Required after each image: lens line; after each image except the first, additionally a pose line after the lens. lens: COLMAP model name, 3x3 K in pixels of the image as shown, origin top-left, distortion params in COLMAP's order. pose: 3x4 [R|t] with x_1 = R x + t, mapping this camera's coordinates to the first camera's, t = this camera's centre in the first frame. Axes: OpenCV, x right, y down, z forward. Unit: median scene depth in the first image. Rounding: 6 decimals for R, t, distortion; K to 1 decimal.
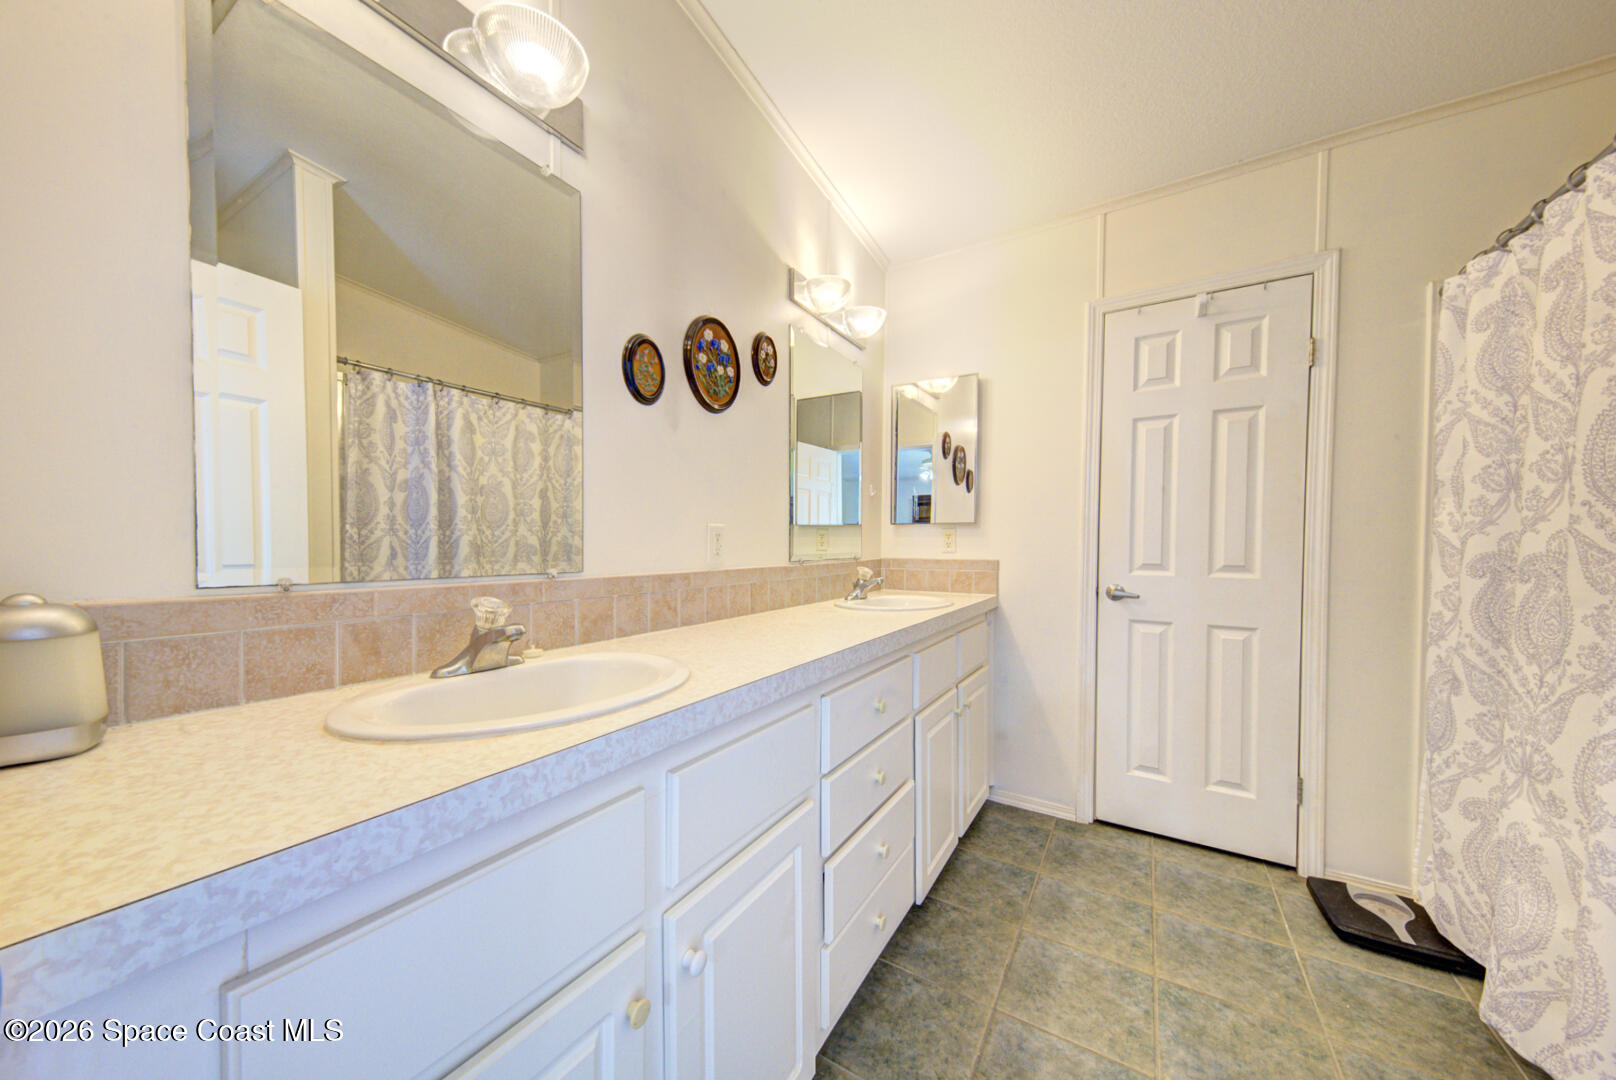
lens RADIAL K [[560.3, 0, 804.2], [0, 560.3, 550.3], [0, 0, 1]] dist [0.025458, -0.004418]
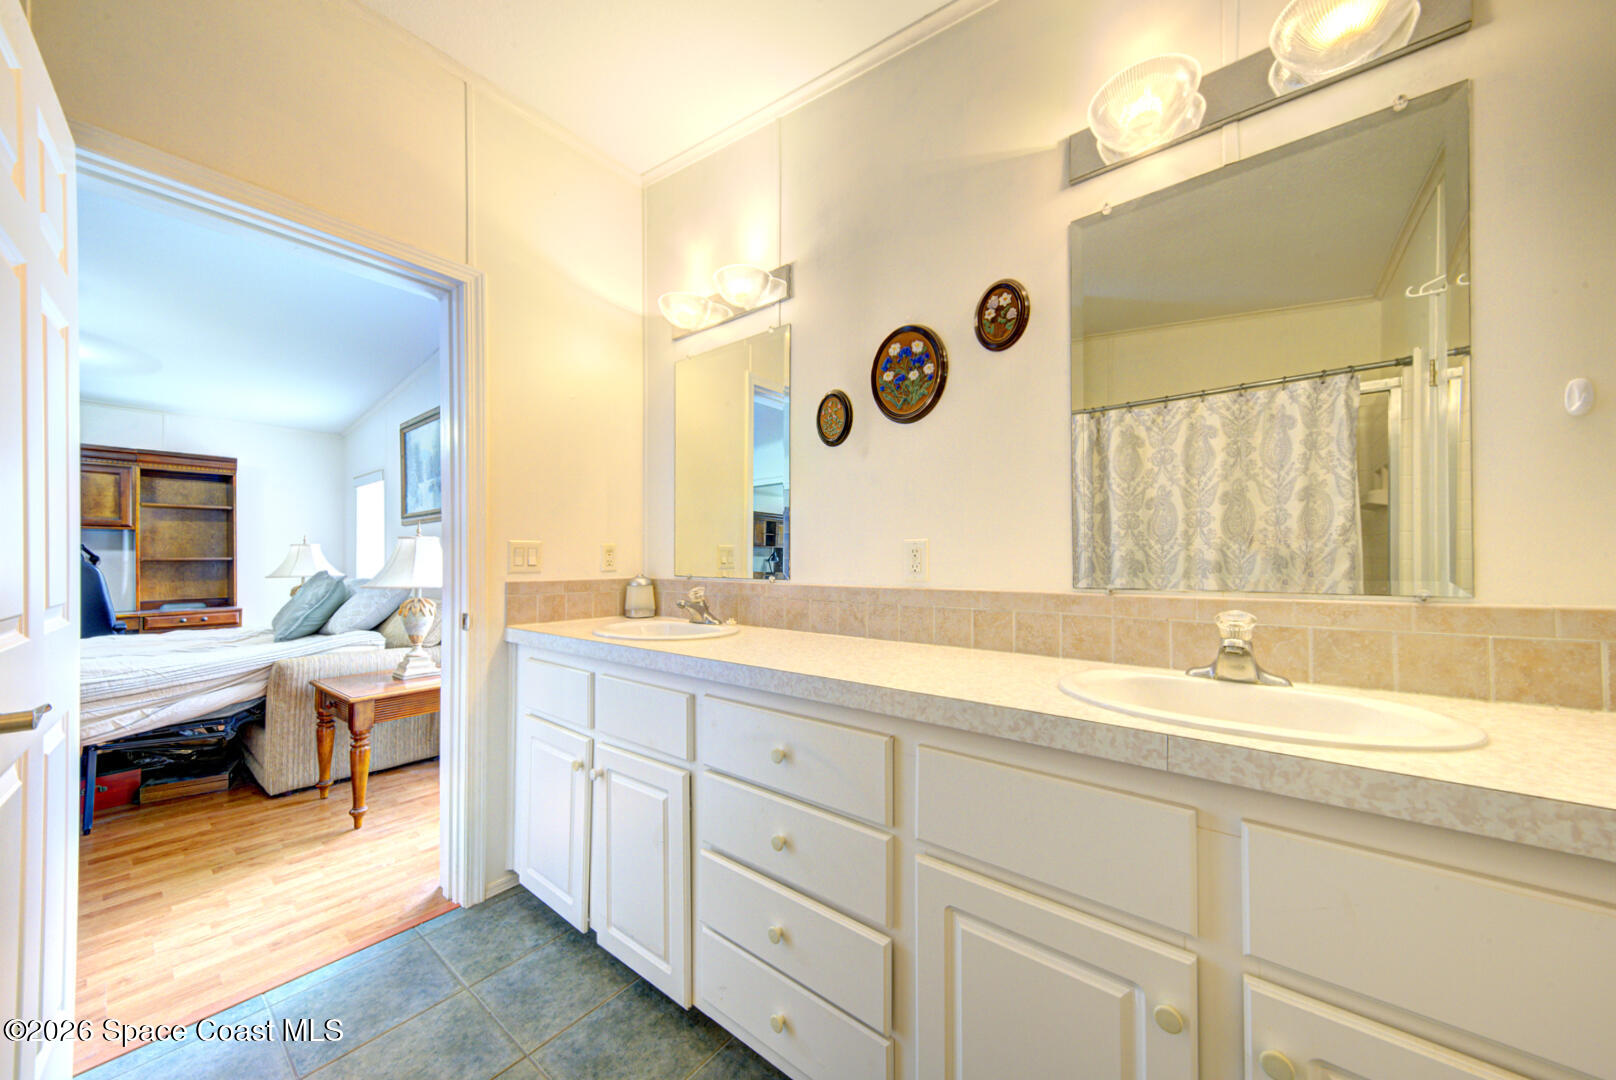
lens RADIAL K [[560.3, 0, 800.2], [0, 560.3, 551.8], [0, 0, 1]] dist [0.025458, -0.004418]
pose [[-0.138568, -0.013488, -0.990261, 0.465016], [-0.007770, 0.999891, -0.012532, -0.007625], [0.990322, 0.005958, -0.138658, 0.548034]]
